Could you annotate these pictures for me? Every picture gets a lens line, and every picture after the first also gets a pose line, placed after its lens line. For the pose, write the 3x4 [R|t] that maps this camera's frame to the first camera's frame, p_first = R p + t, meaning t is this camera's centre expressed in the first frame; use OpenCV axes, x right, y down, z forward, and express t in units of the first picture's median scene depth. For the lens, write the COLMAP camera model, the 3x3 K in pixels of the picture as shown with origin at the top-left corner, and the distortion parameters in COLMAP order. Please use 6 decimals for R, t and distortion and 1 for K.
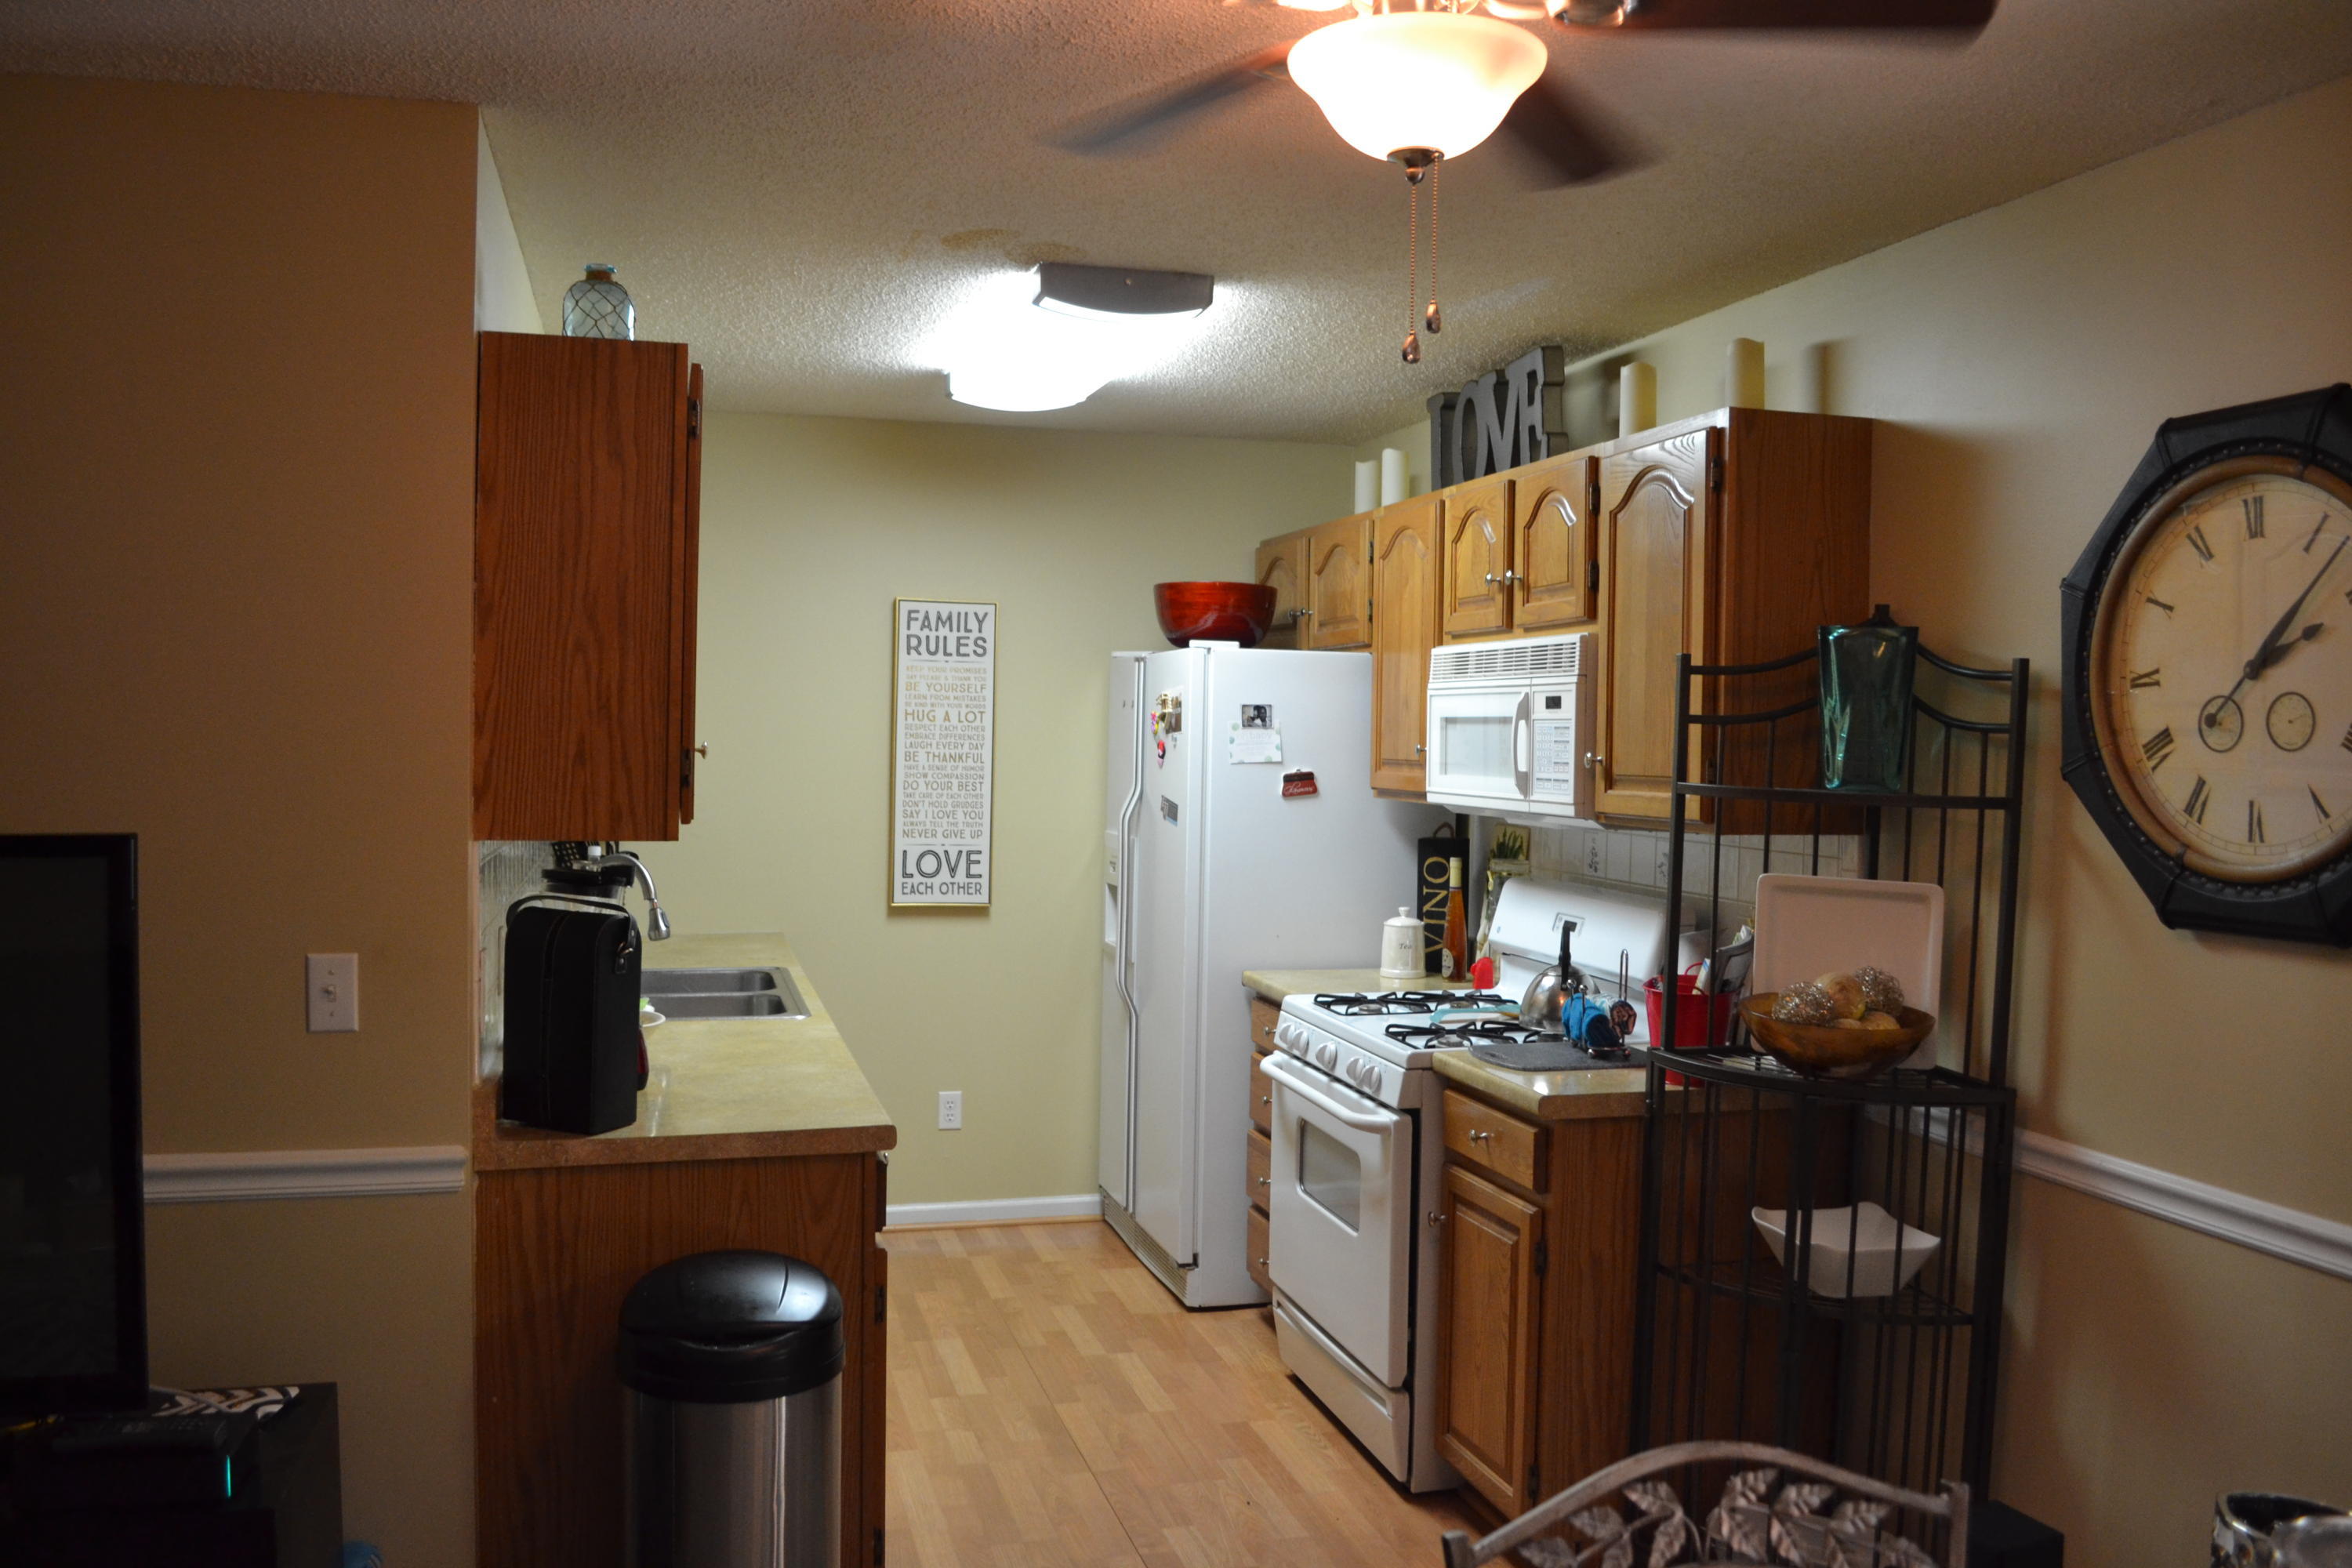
lens RADIAL K [[1871.8, 0, 1177.5], [0, 1871.8, 785.0], [0, 0, 1]] dist [-0.085066, 0.010069]
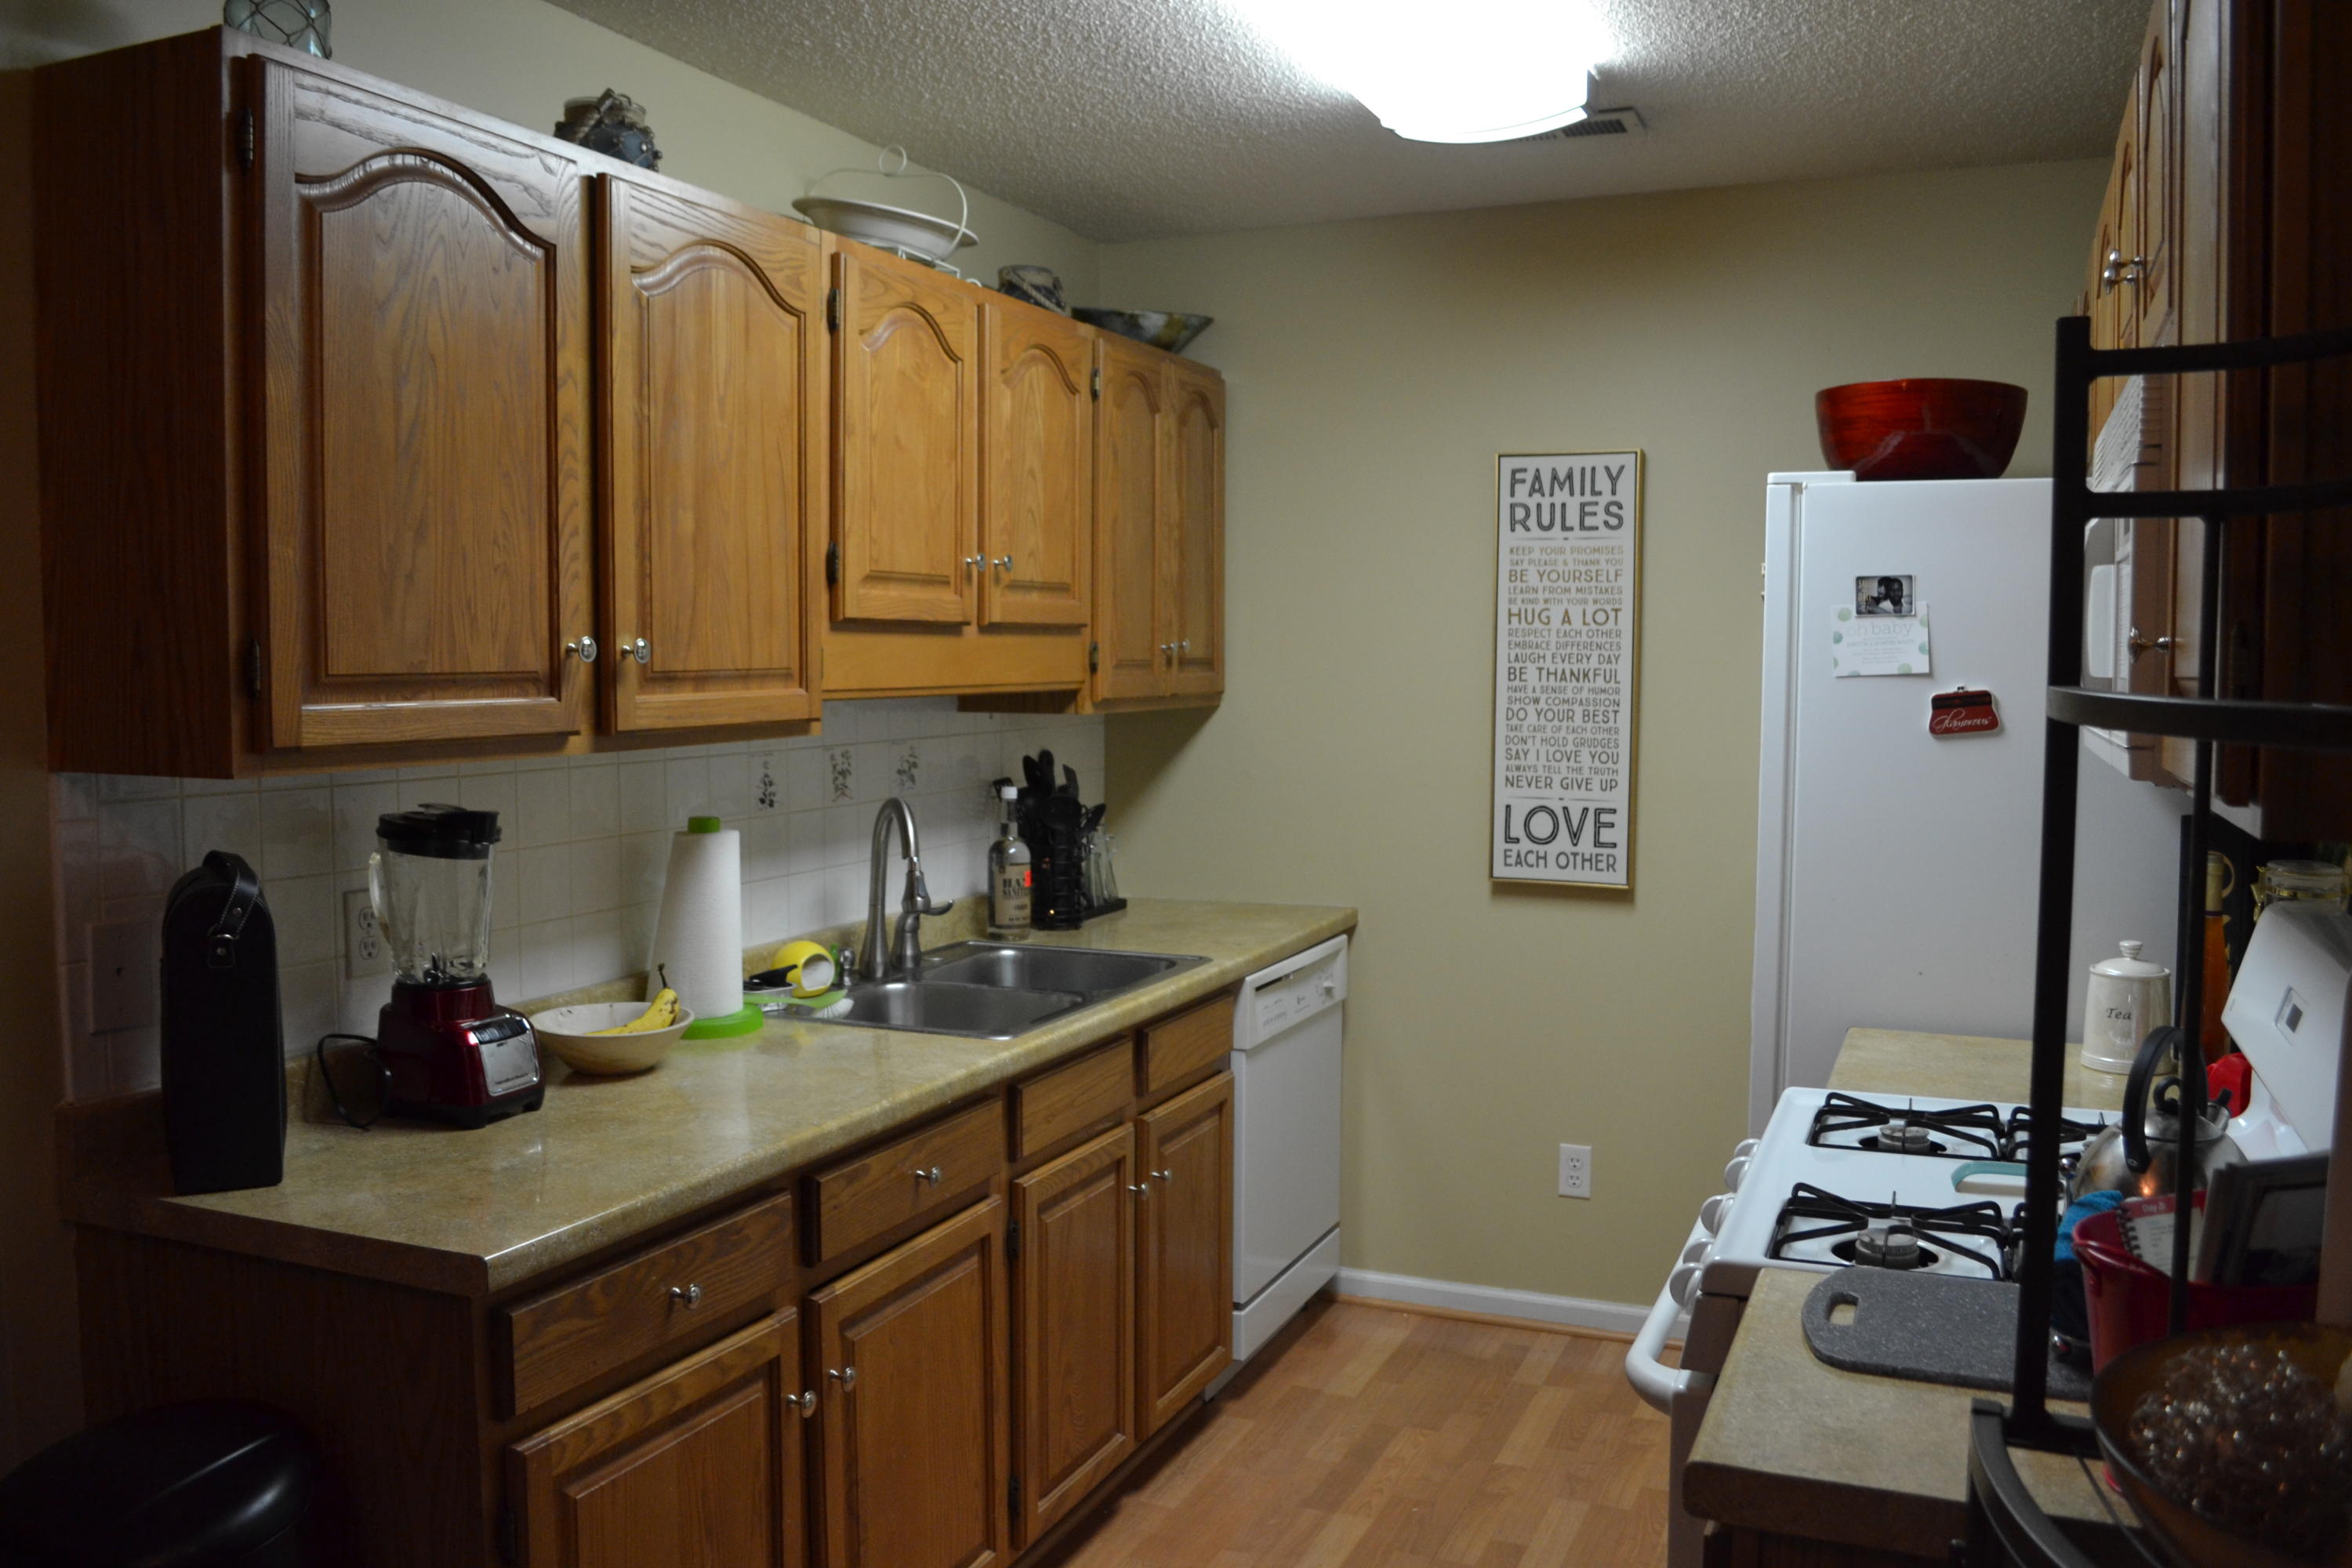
lens RADIAL K [[1871.8, 0, 1176.1], [0, 1871.8, 786.0], [0, 0, 1]] dist [-0.085066, 0.010069]
pose [[0.773710, 0.027618, -0.632938, 0.238243], [-0.007348, 0.999373, 0.034625, 0.004258], [0.633498, -0.022139, 0.773428, 0.412096]]
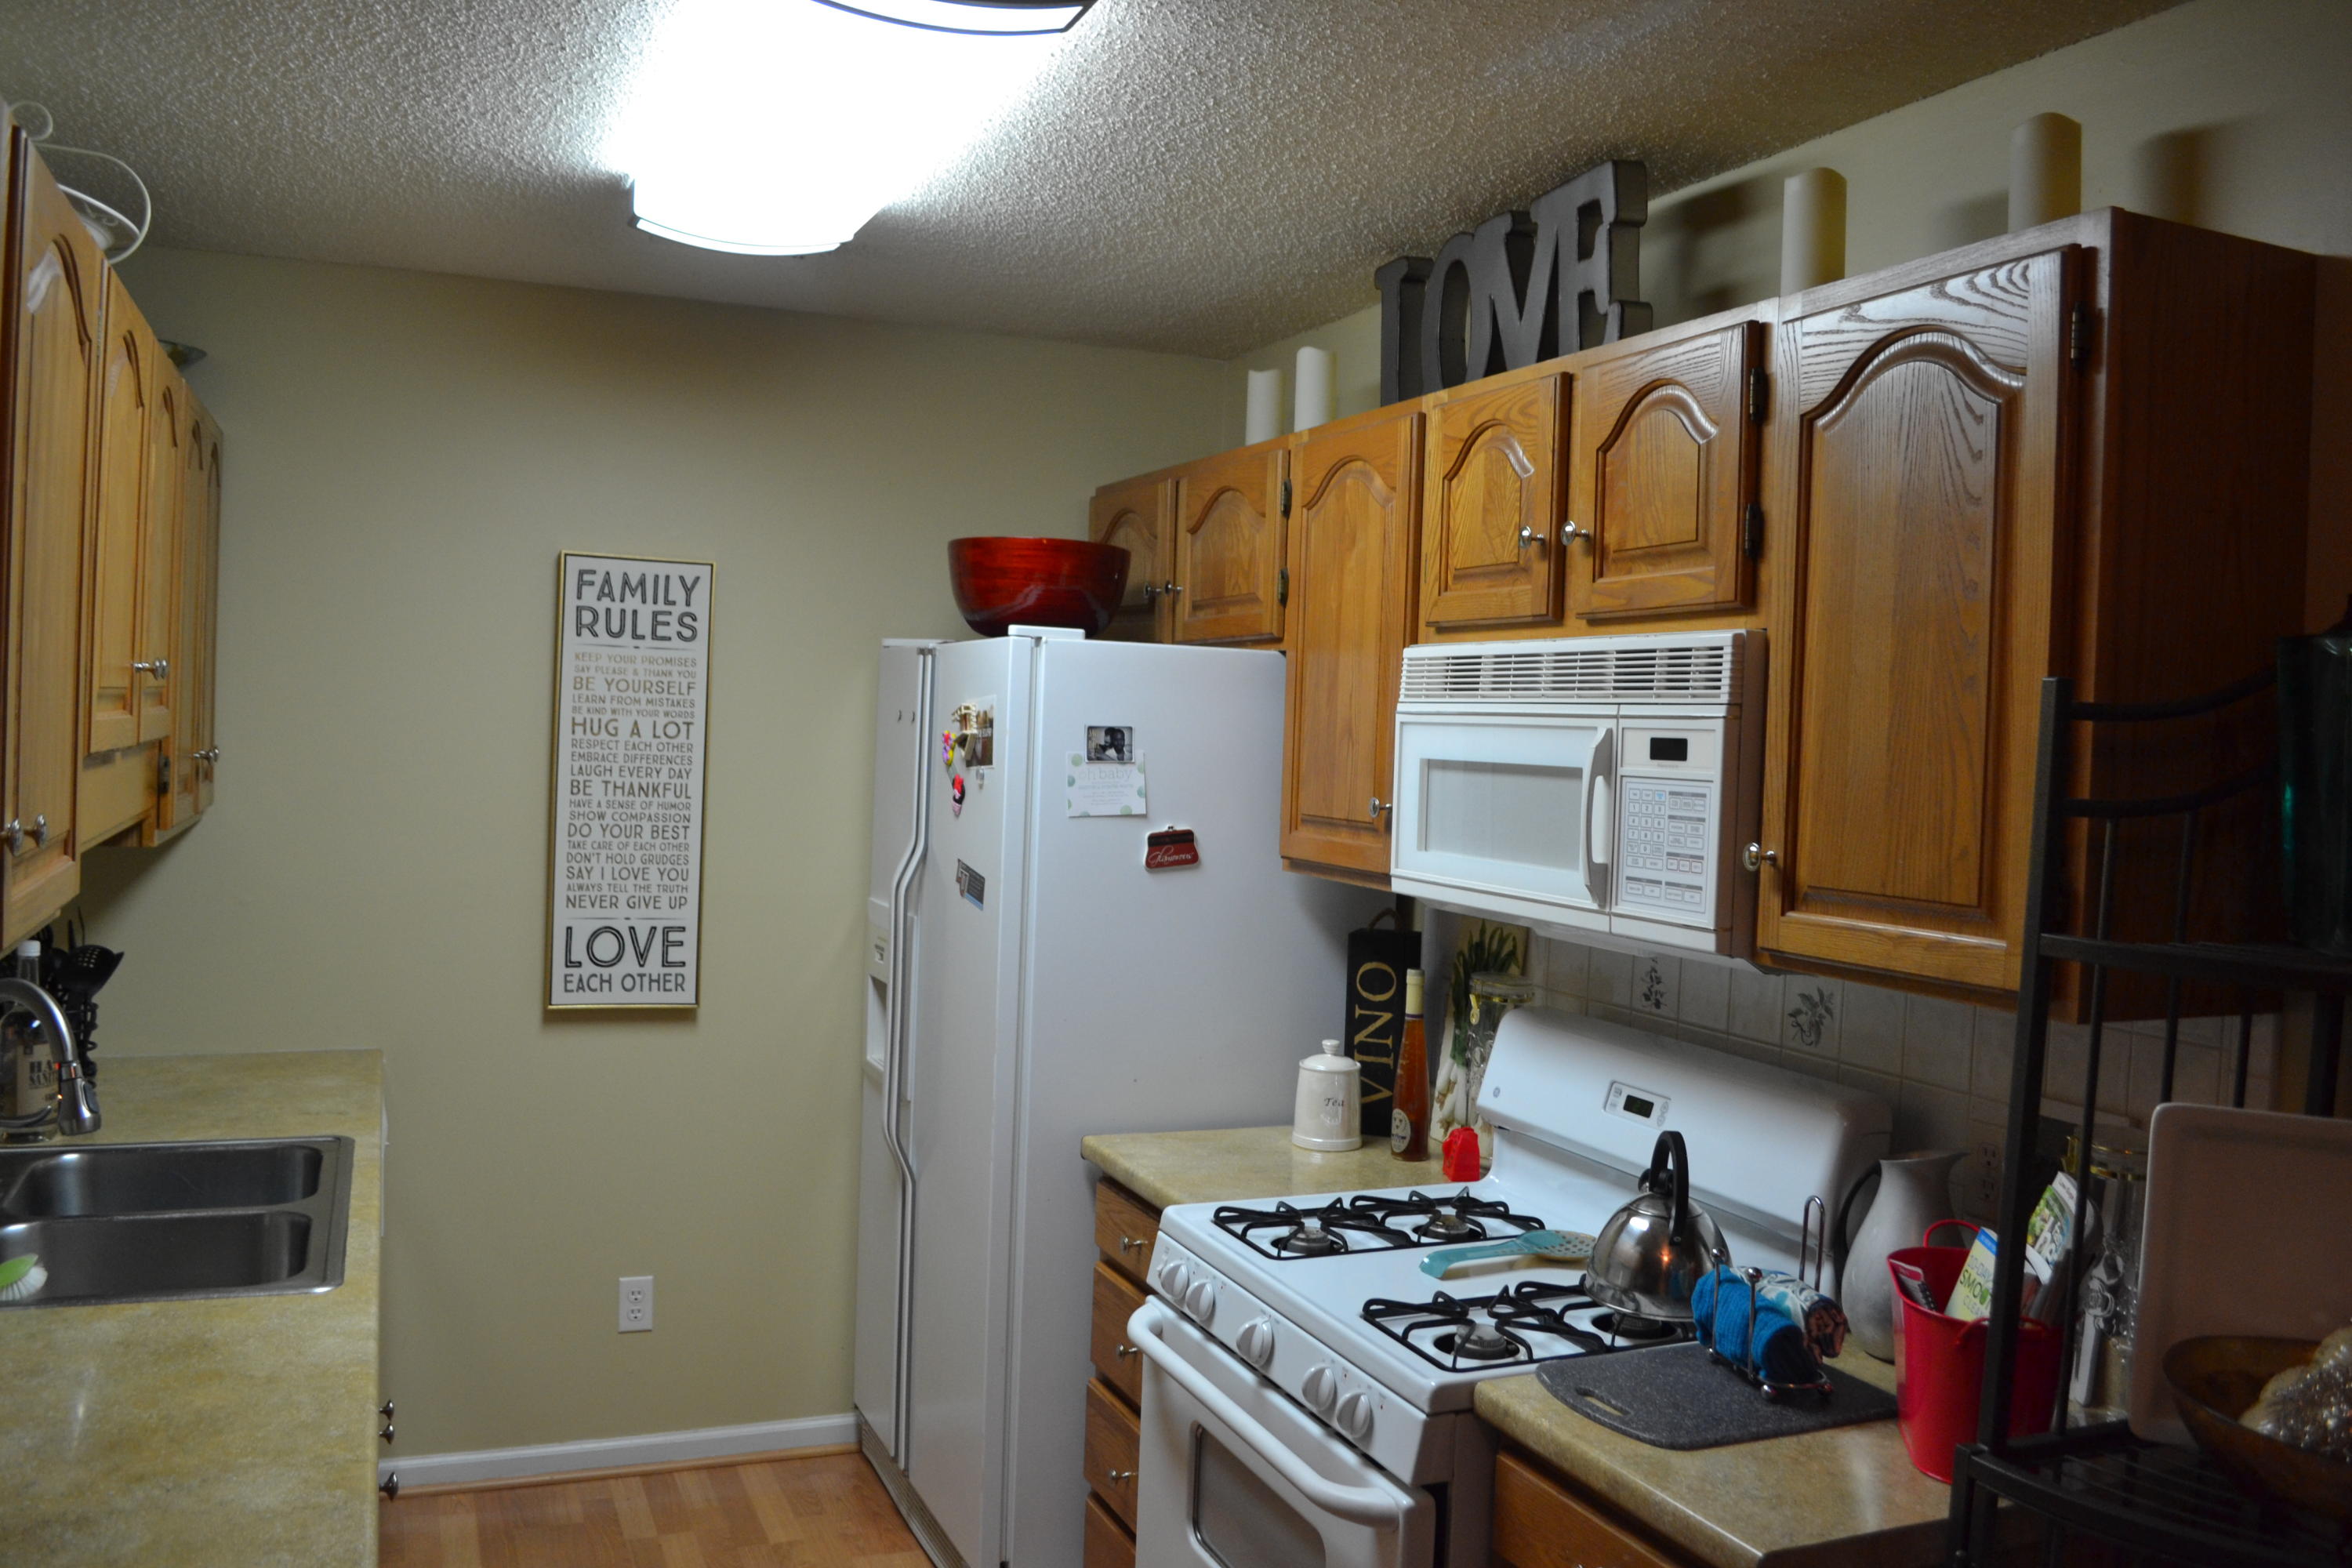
lens RADIAL K [[1871.8, 0, 1158.3], [0, 1871.8, 791.3], [0, 0, 1]] dist [-0.085066, 0.010069]
pose [[0.992497, 0.016043, 0.121213, -0.019395], [-0.017218, 0.999814, 0.008652, -0.026408], [-0.121052, -0.010674, 0.992589, 0.353208]]
